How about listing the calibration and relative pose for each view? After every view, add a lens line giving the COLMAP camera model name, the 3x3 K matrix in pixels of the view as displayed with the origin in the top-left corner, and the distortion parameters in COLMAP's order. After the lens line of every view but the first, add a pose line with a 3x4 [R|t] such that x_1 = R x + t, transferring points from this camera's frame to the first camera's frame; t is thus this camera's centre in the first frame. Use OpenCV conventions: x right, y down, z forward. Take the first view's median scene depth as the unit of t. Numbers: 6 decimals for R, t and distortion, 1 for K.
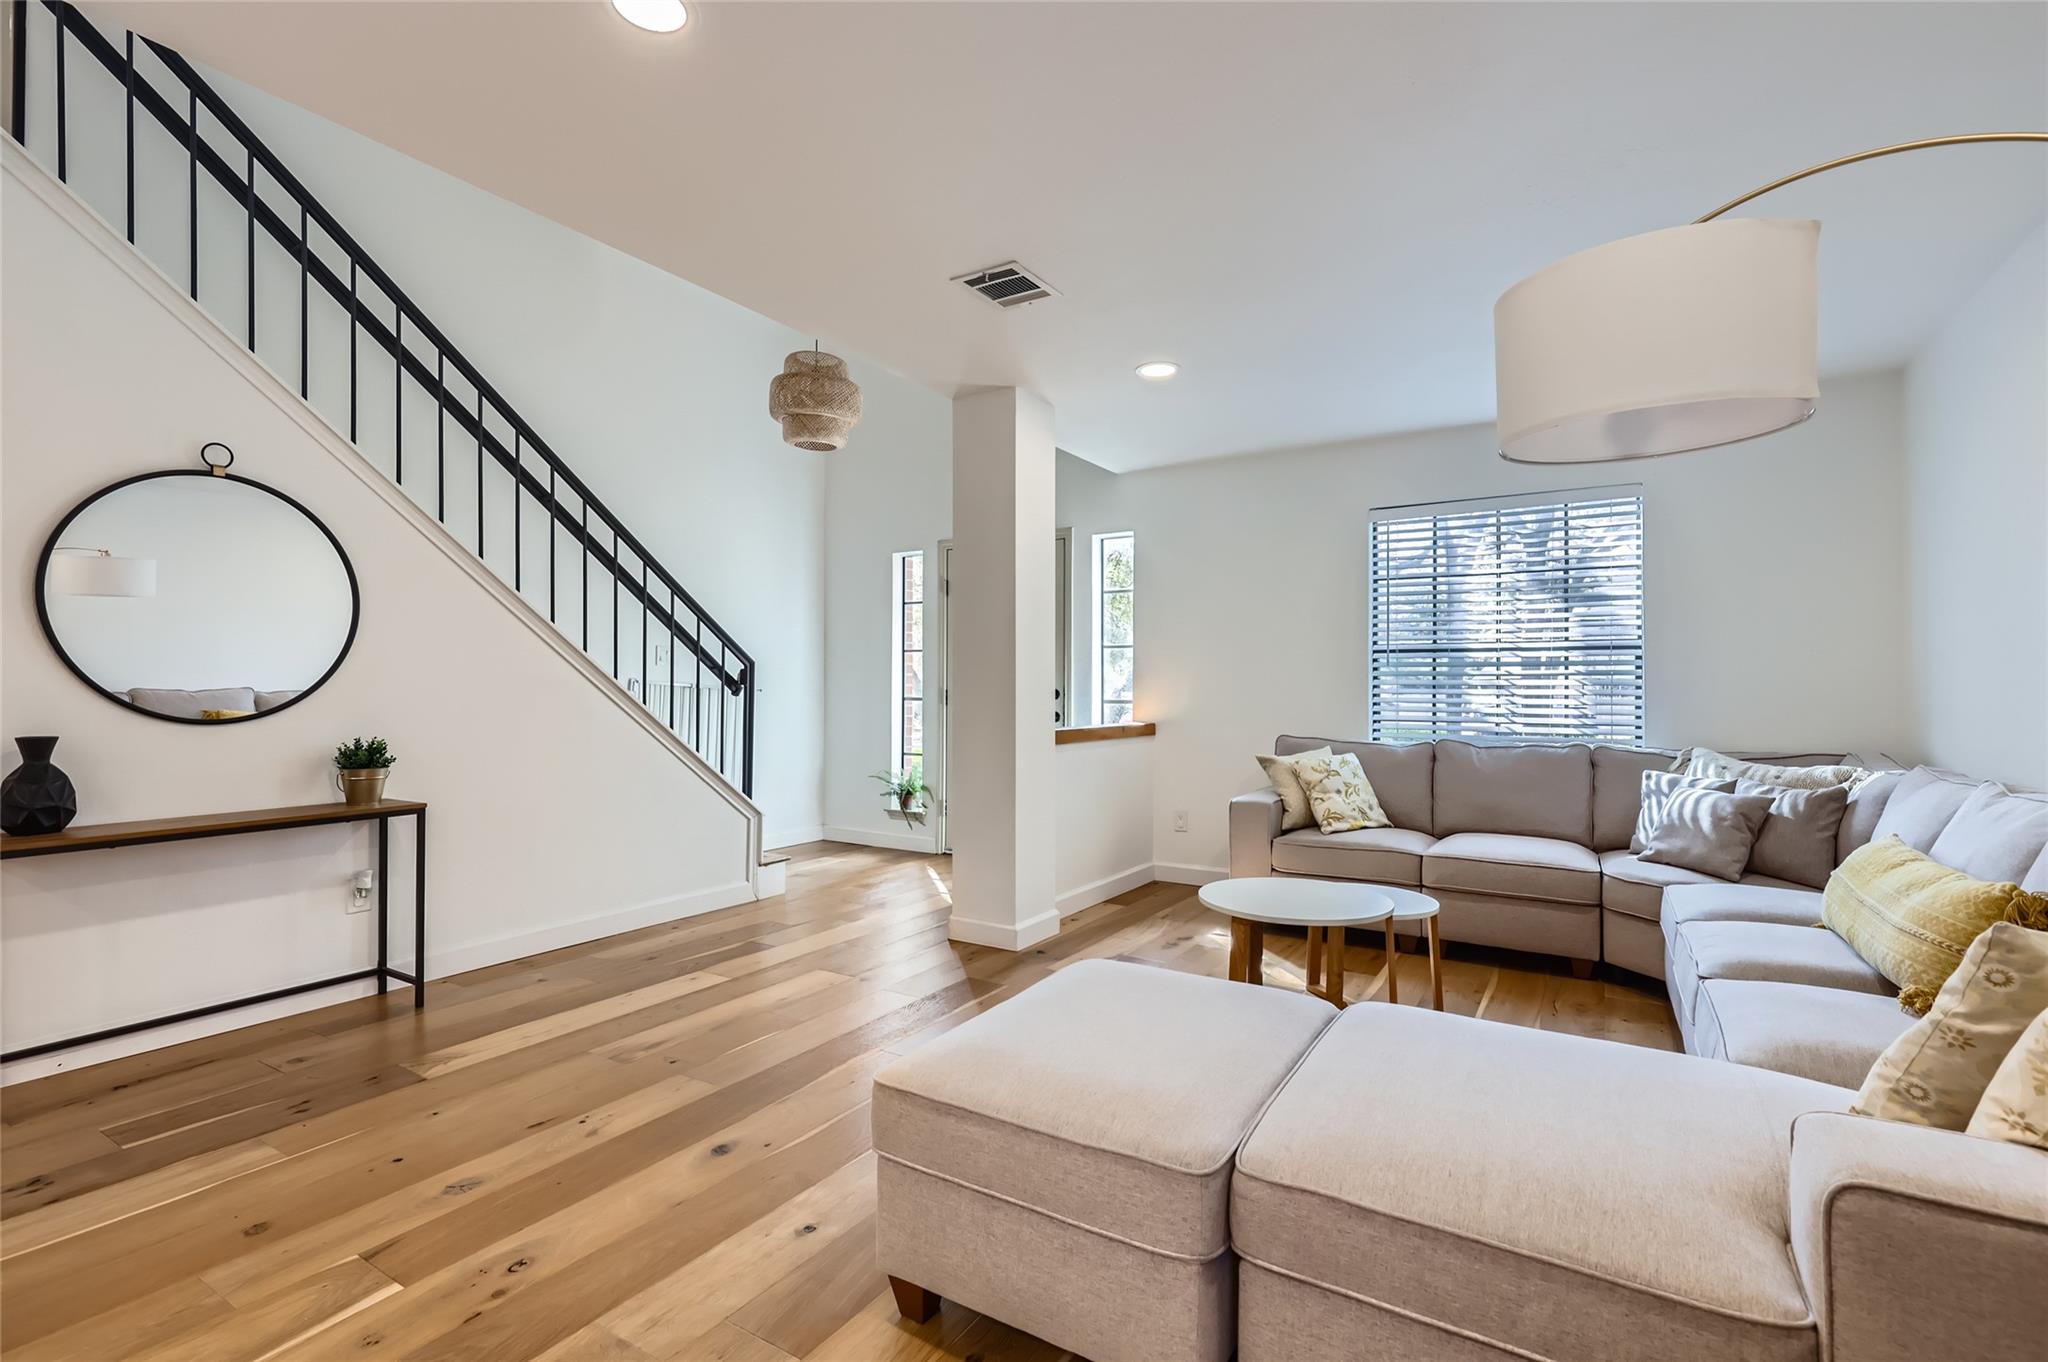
lens RADIAL K [[924.0, 0, 1026.3], [0, 924.0, 680.4], [0, 0, 1]] dist [0.004458, -0.002379]
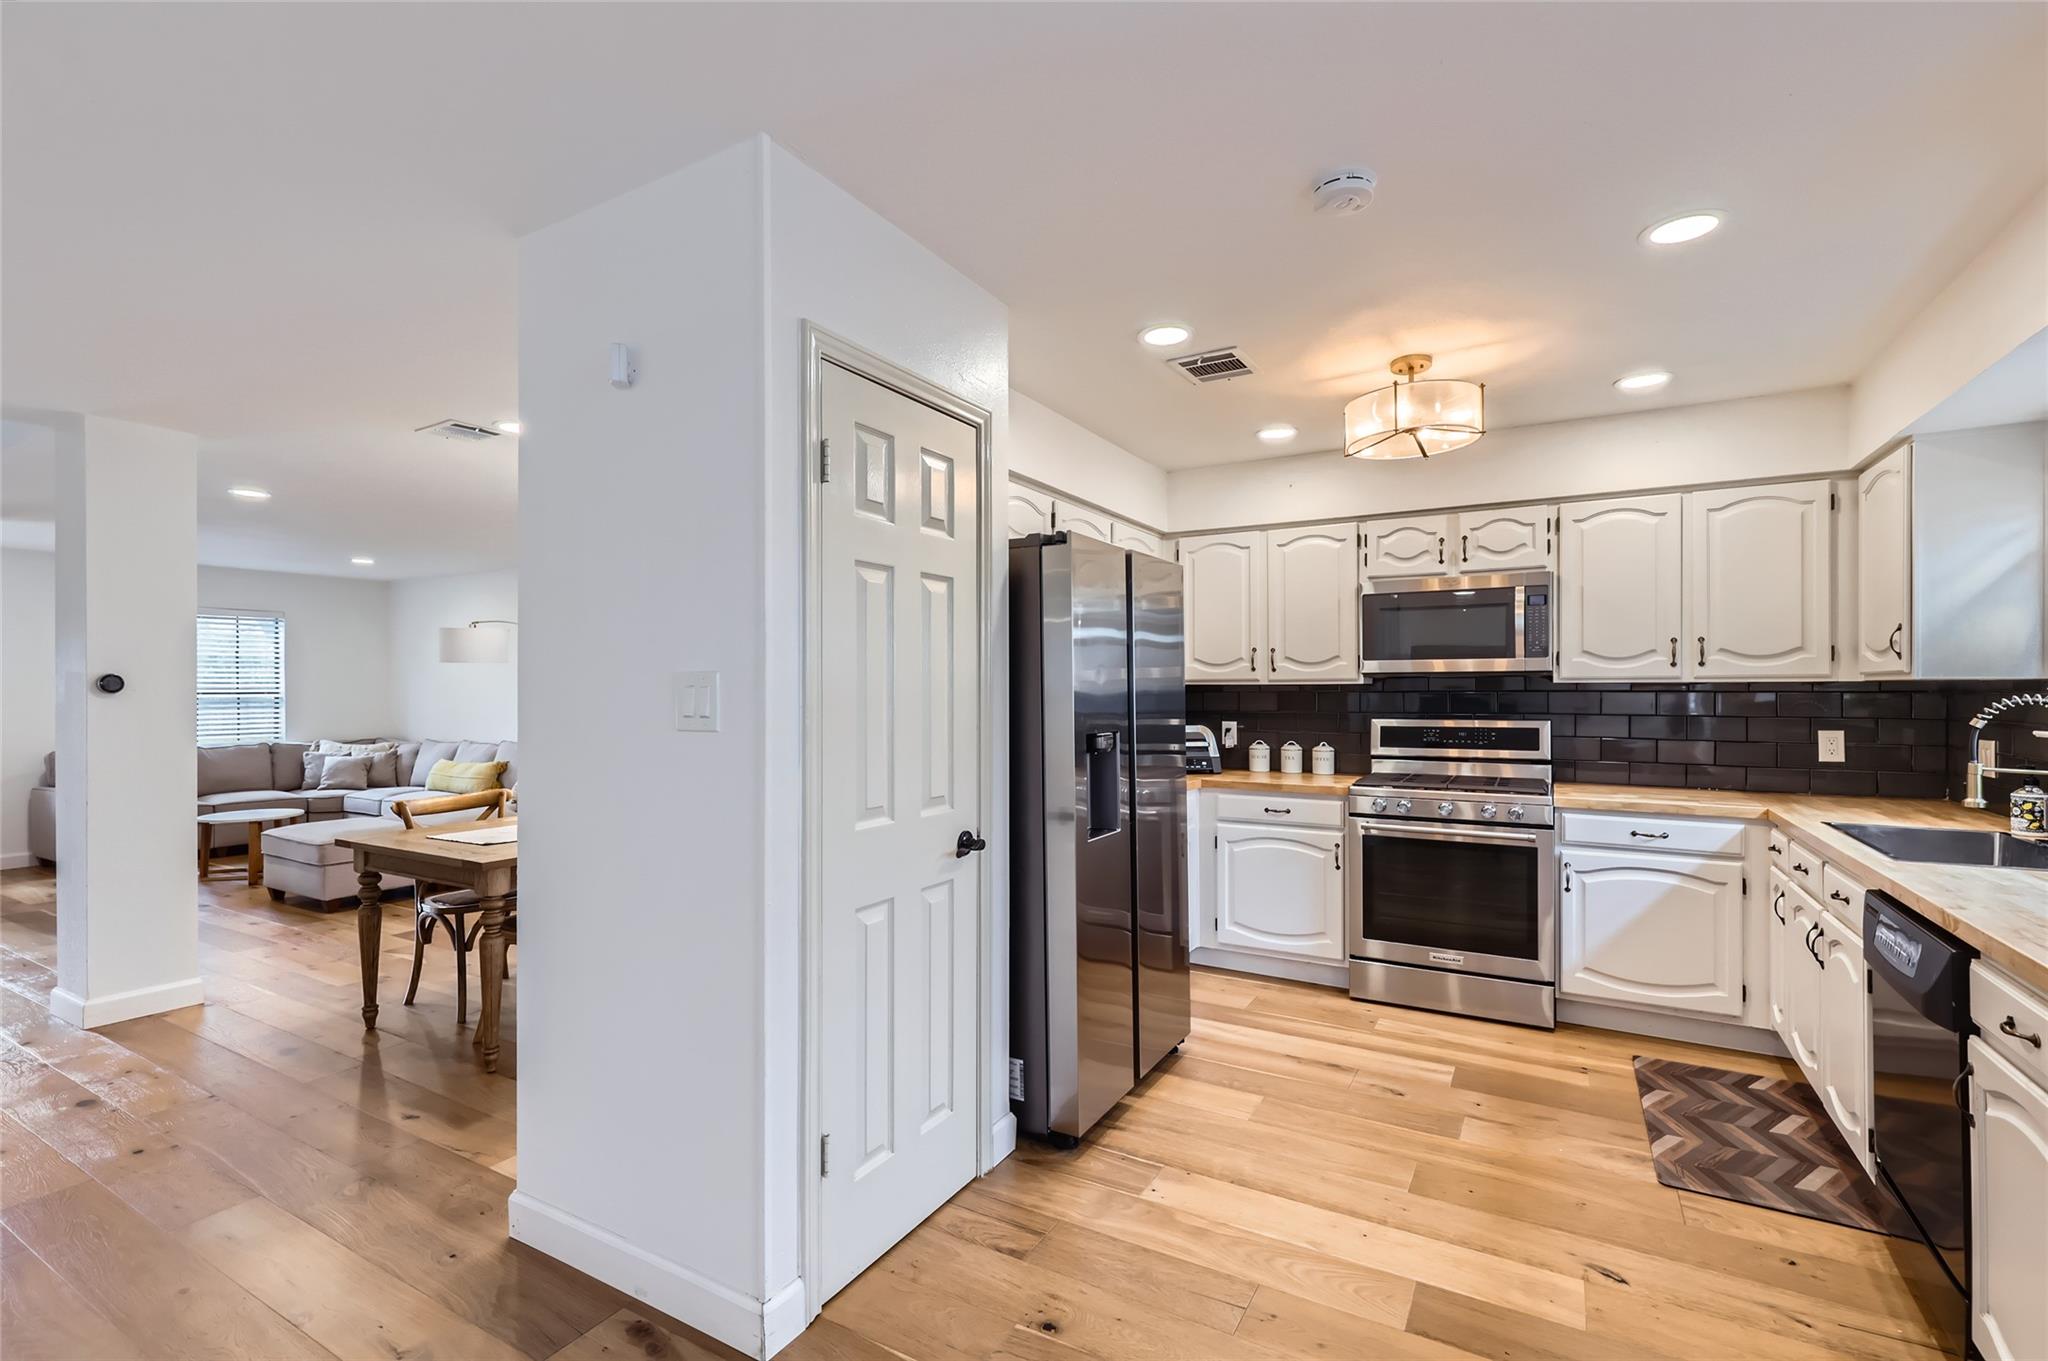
lens RADIAL K [[924.0, 0, 1020.8], [0, 924.0, 688.3], [0, 0, 1]] dist [0.004458, -0.002379]
pose [[-0.028659, 0.000038, 0.999589, -1.849551], [-0.005285, 0.999986, -0.000190, -0.071870], [-0.999575, -0.005289, -0.028658, -0.736810]]
